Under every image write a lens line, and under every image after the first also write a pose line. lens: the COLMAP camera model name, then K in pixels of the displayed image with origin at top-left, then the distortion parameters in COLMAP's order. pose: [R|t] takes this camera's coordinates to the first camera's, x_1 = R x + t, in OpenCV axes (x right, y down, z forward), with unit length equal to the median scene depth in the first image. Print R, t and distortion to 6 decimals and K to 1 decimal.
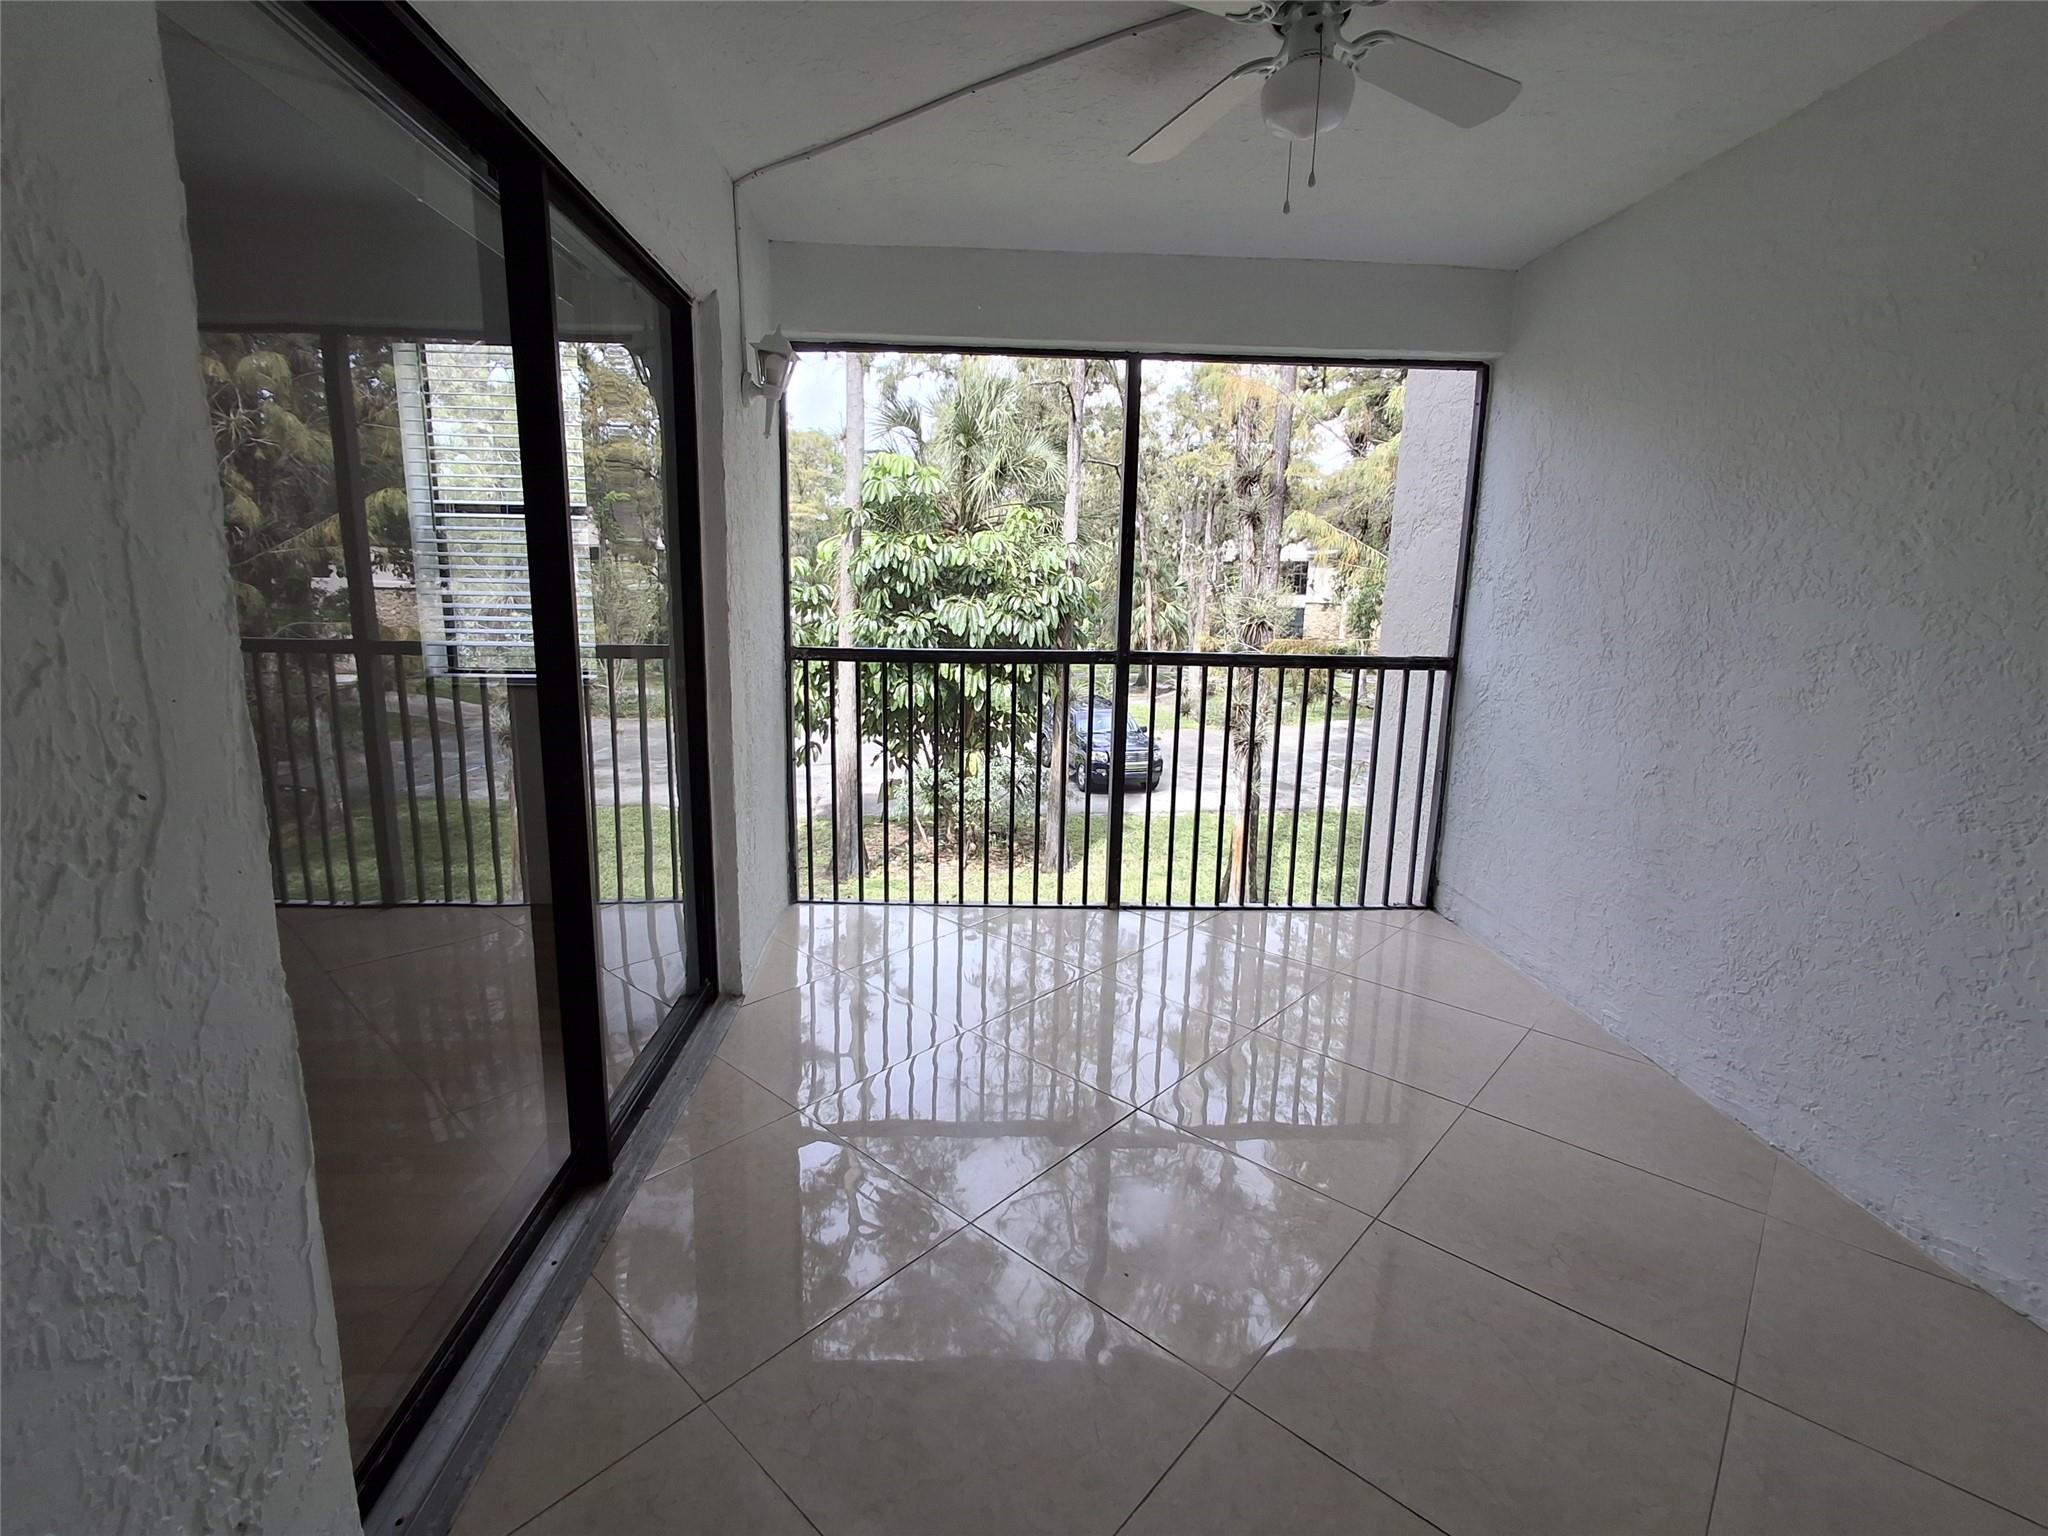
lens RADIAL K [[970.5, 0, 1026.2], [0, 970.5, 766.2], [0, 0, 1]] dist [-0.000840, 0.000044]
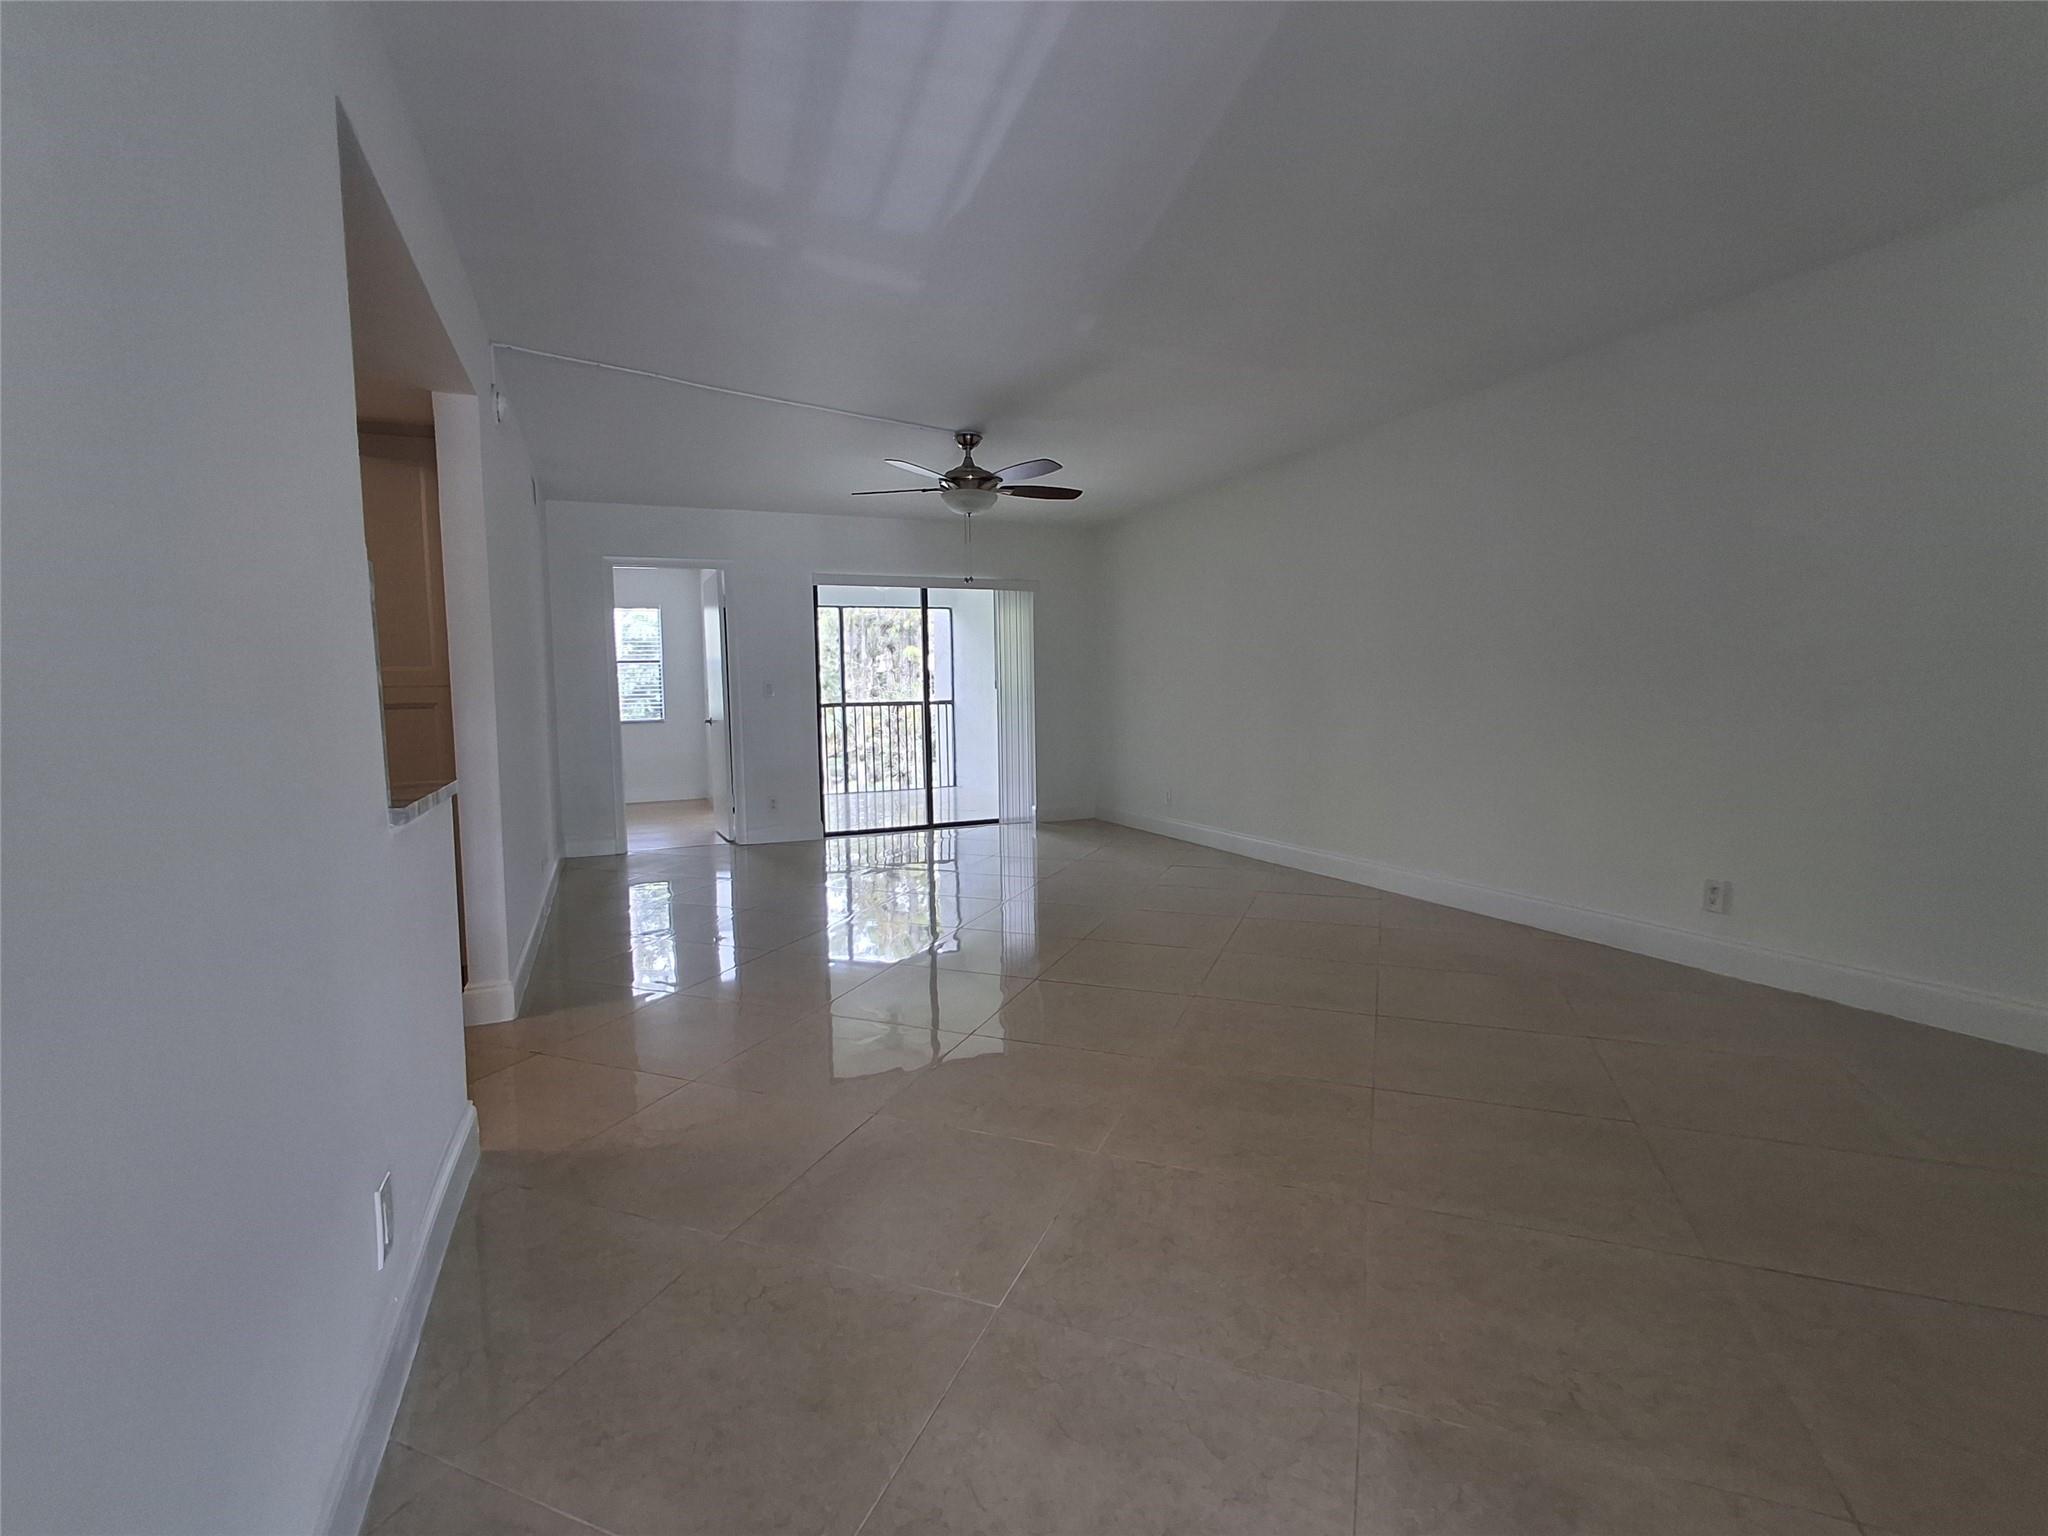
lens RADIAL K [[970.5, 0, 1026.2], [0, 970.5, 766.2], [0, 0, 1]] dist [-0.000840, 0.000044]
pose [[0.937454, -0.034343, 0.346412, -0.405510], [0.071369, 0.992945, -0.094697, 0.387751], [-0.340715, 0.113497, 0.933291, -1.862814]]
